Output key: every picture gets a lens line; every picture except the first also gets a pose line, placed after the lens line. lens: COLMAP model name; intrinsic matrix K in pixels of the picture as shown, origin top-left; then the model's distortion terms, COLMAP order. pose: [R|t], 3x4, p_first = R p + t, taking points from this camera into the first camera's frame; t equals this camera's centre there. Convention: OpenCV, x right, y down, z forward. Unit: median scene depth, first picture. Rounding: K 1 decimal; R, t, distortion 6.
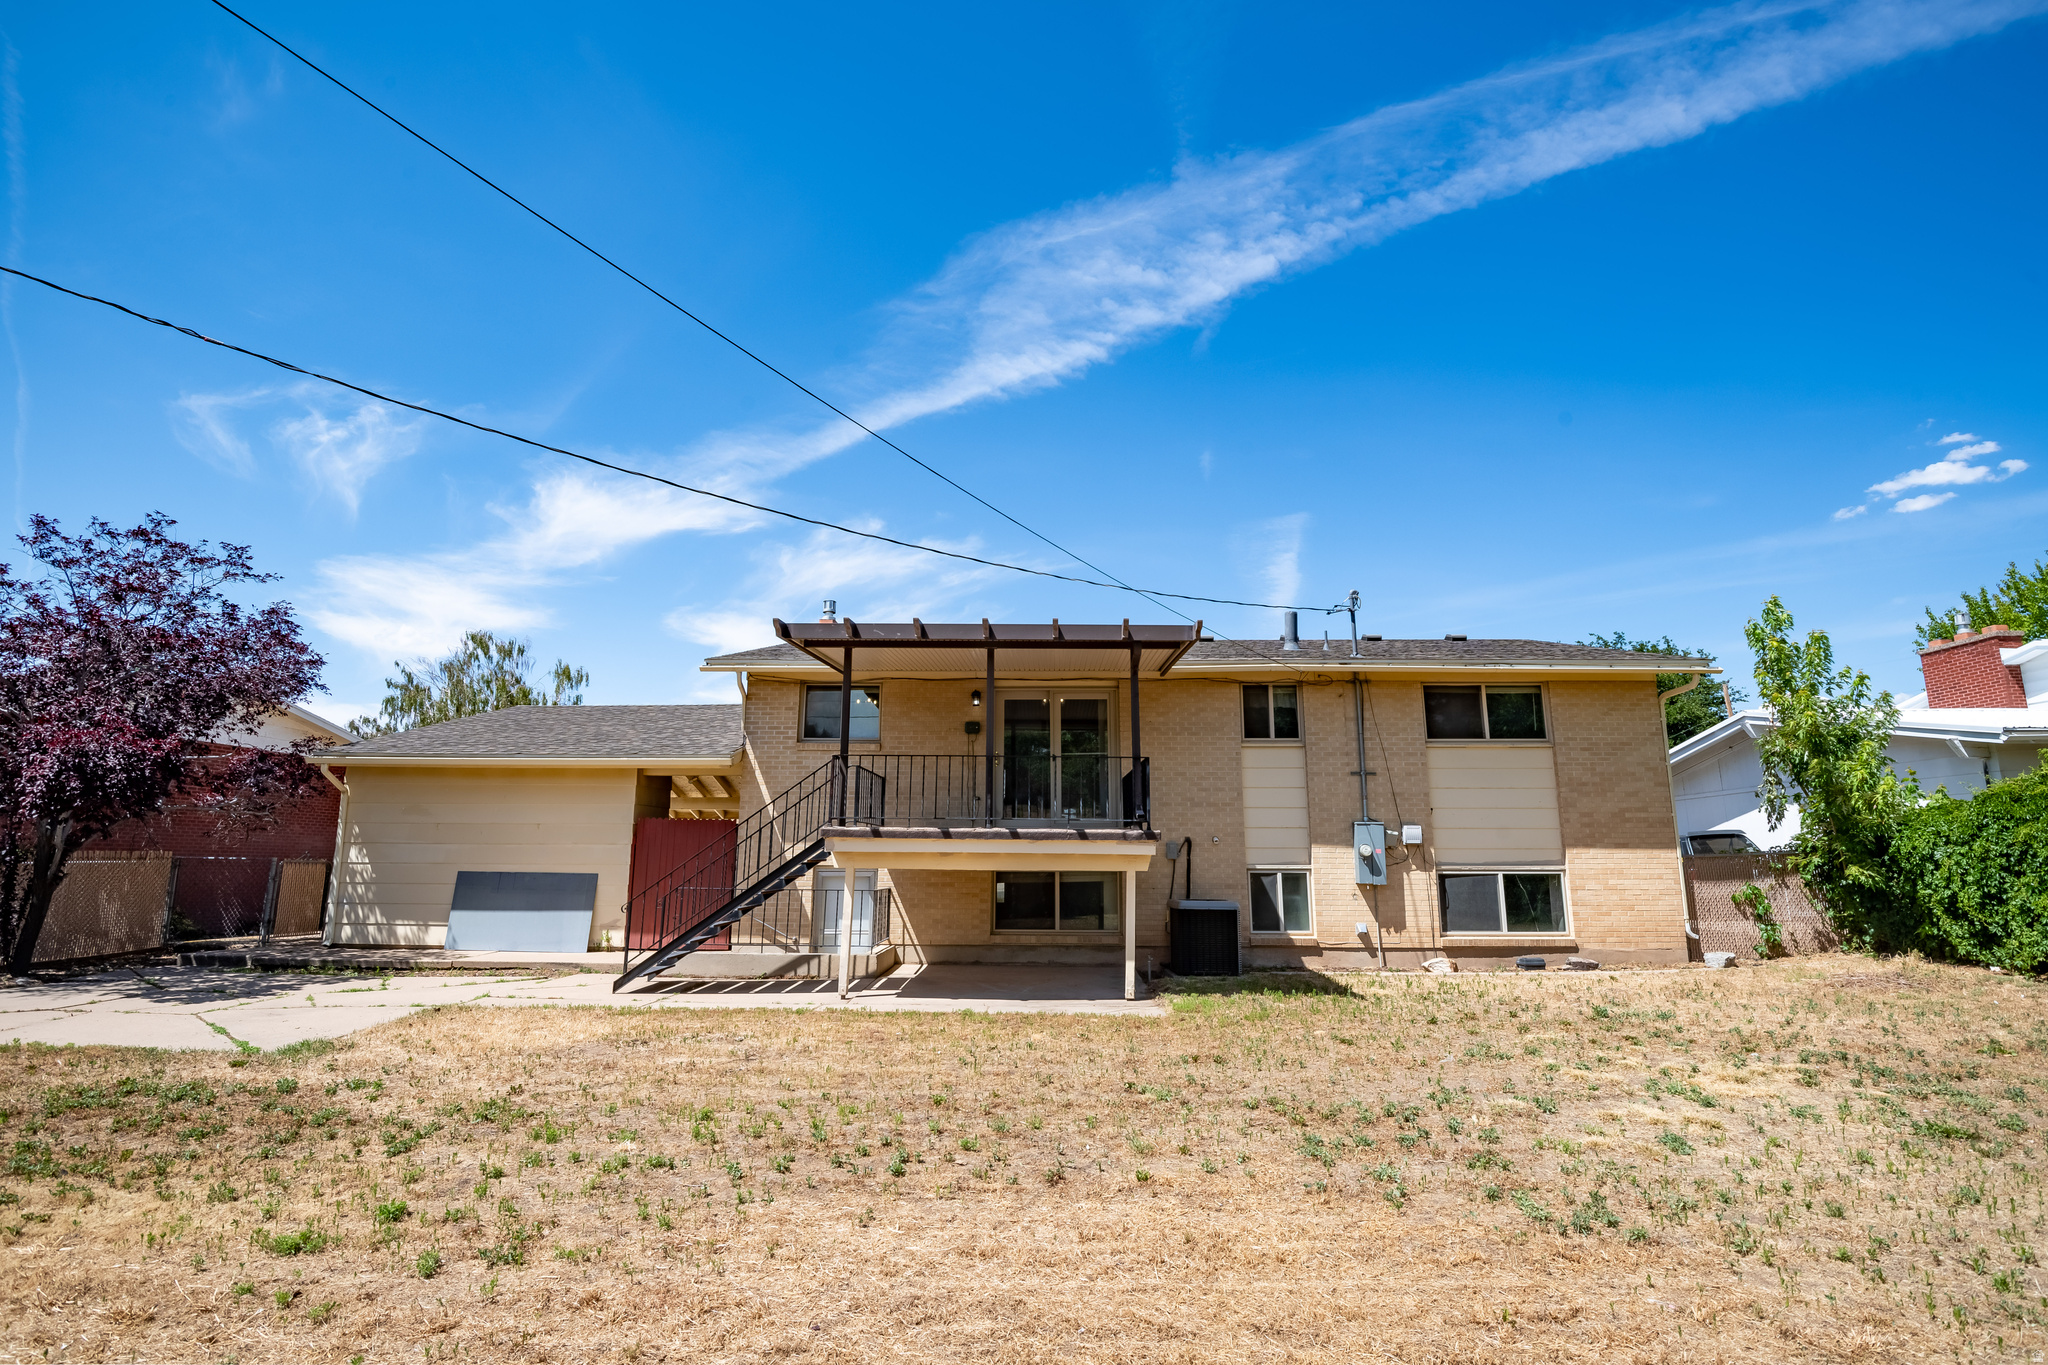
lens RADIAL K [[960.5, 0, 1024.0], [0, 960.5, 682.5], [0, 0, 1]] dist [-0.004061, -0.029912]
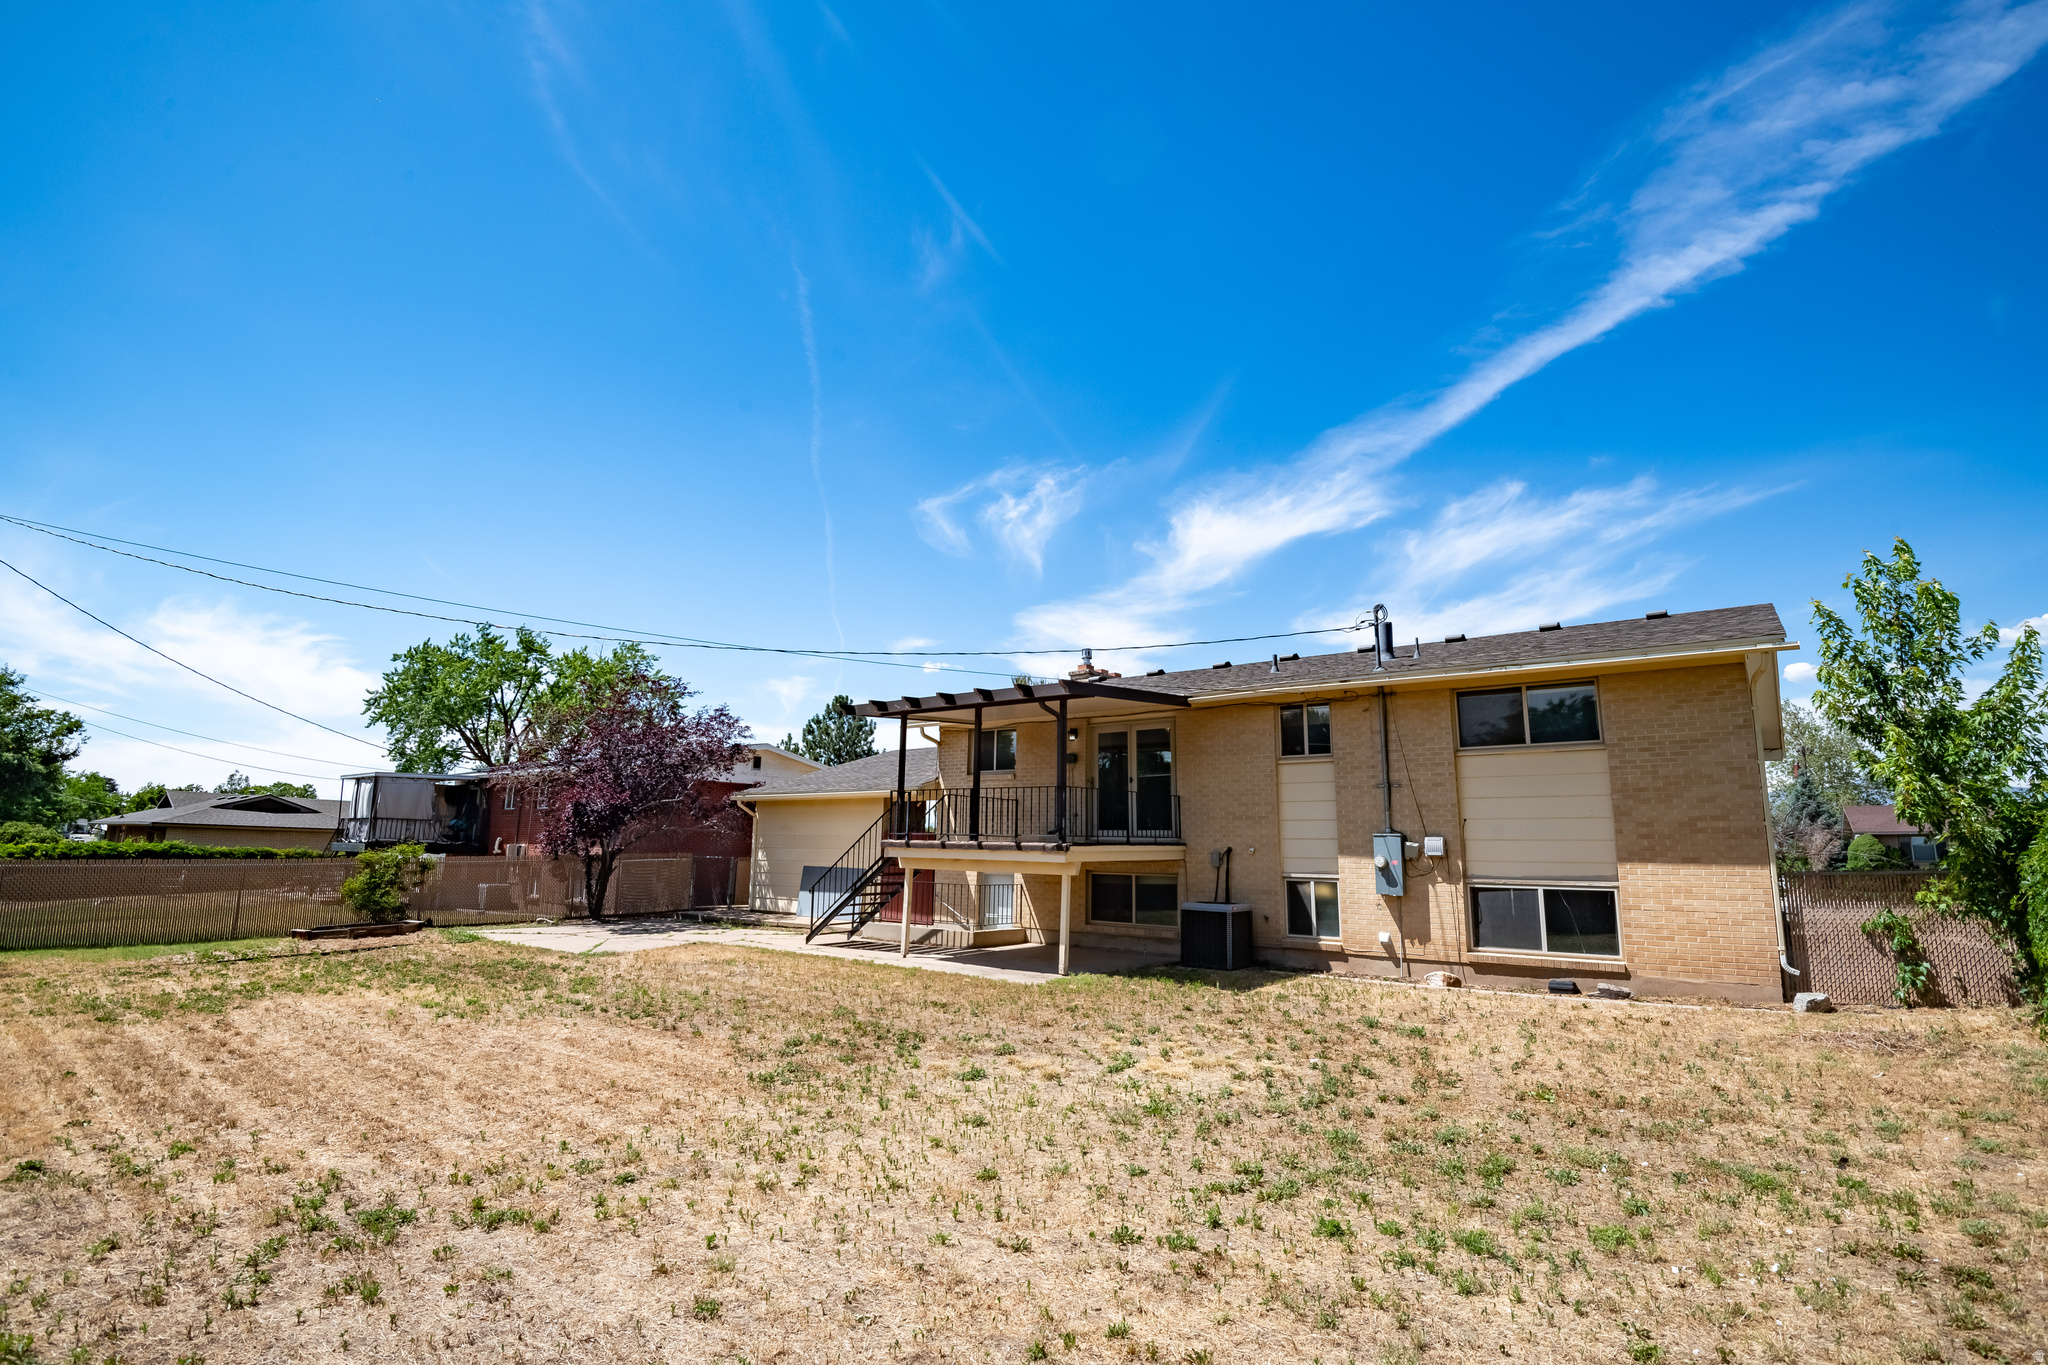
lens RADIAL K [[960.5, 0, 1024.0], [0, 960.5, 682.5], [0, 0, 1]] dist [-0.004061, -0.029912]
pose [[0.798847, -0.094793, -0.594018, 0.666484], [0.092450, 0.995120, -0.034472, -0.014183], [0.594387, -0.027379, 0.803713, -0.040141]]
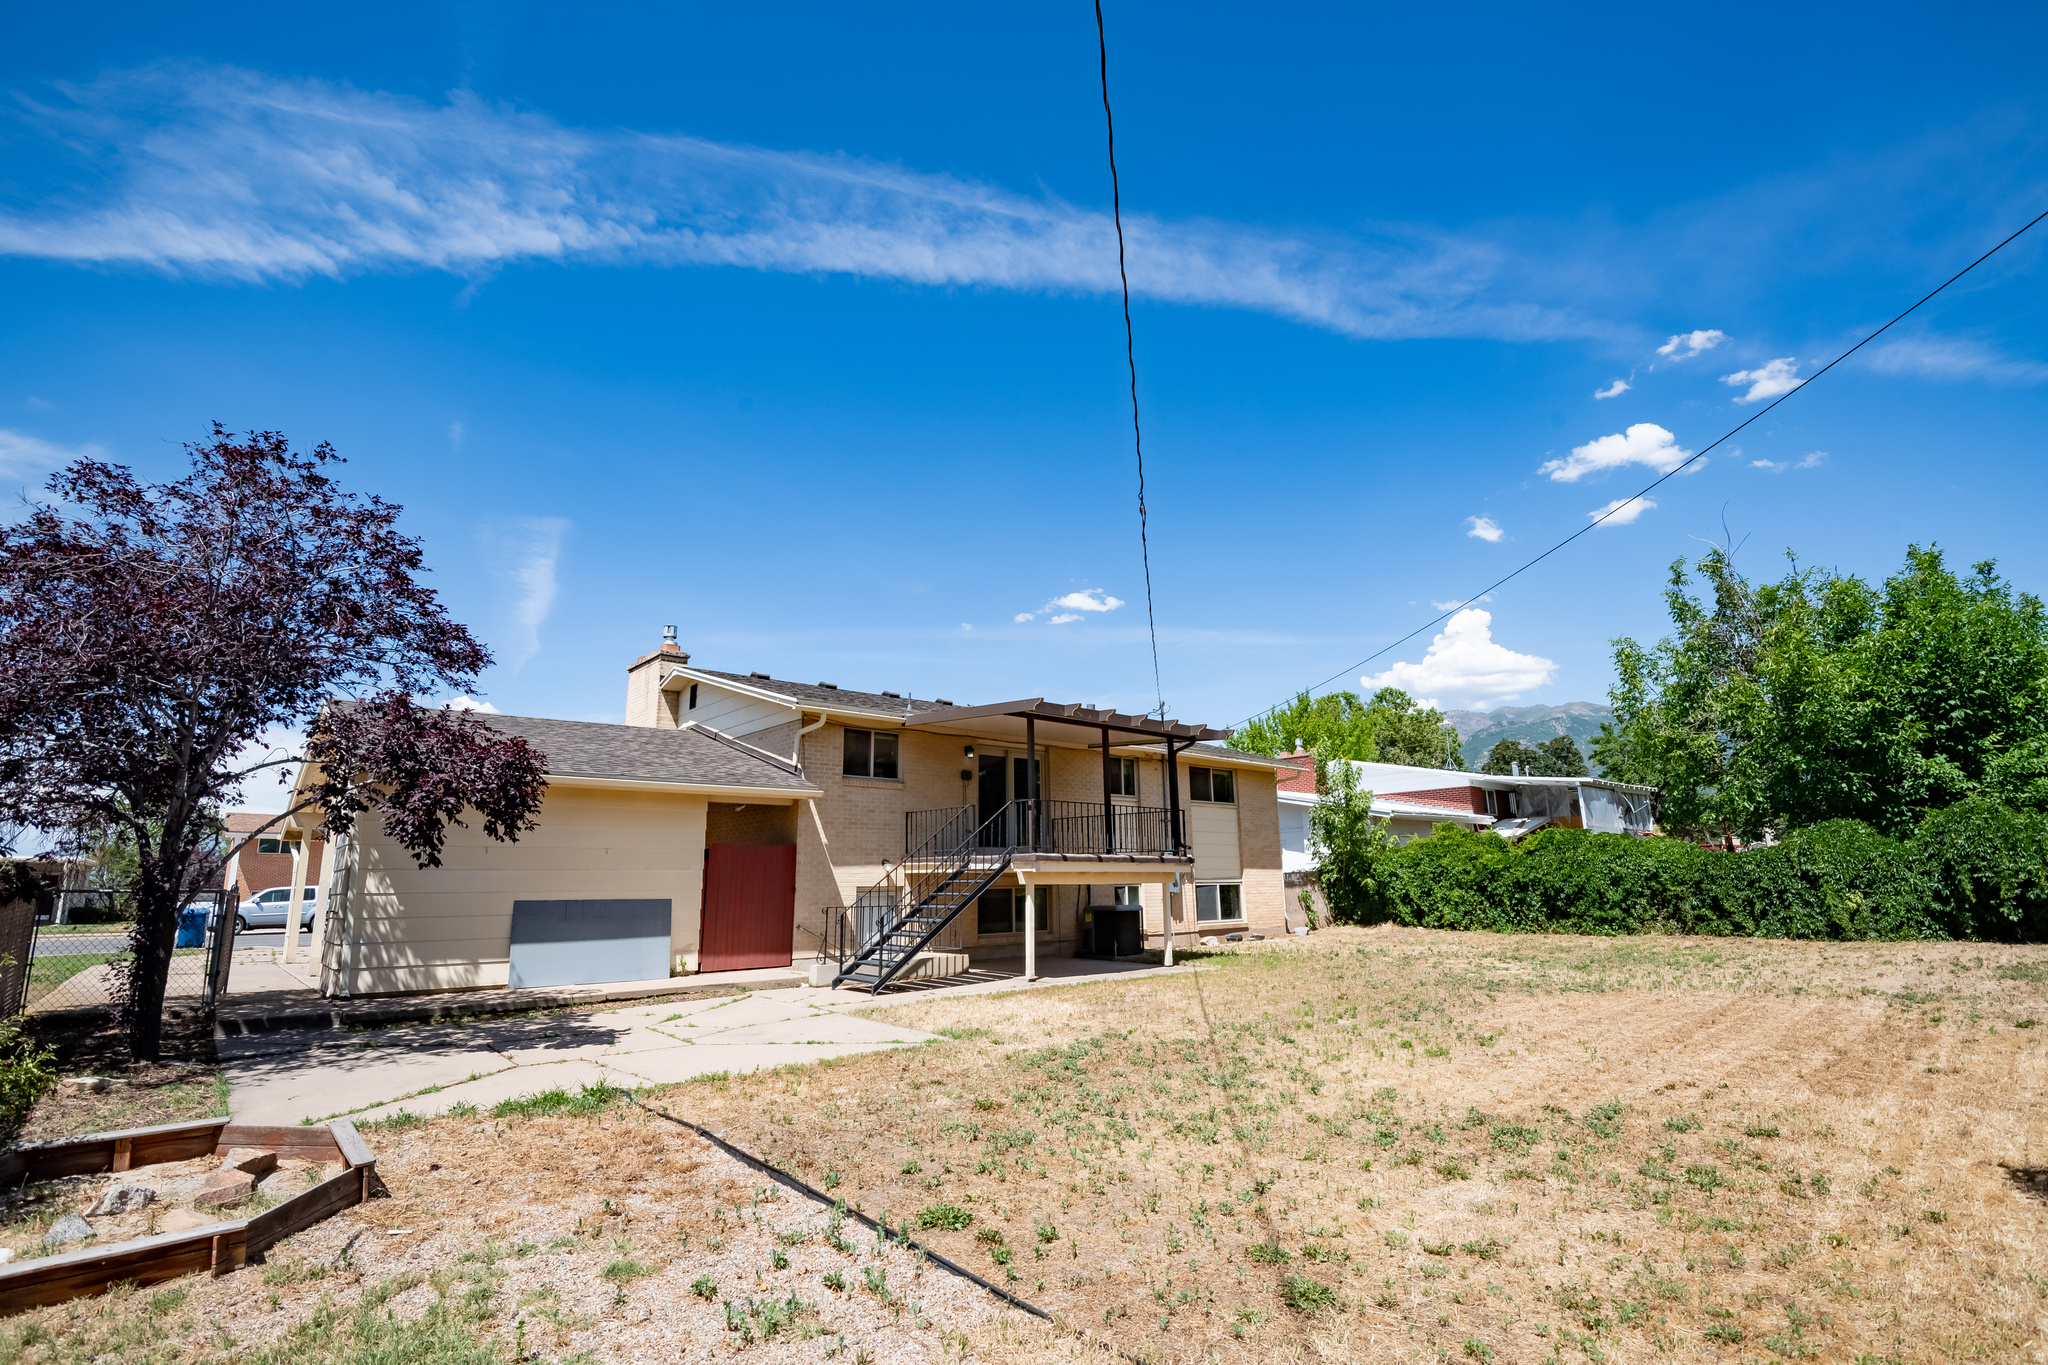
lens RADIAL K [[955.4, 0, 1024.0], [0, 955.4, 682.5], [0, 0, 1]] dist [-0.001719, -0.013477]
pose [[0.733917, 0.125303, 0.667581, -0.881936], [-0.108536, 0.991843, -0.066845, 0.001619], [-0.670511, -0.023398, 0.741530, 0.017063]]
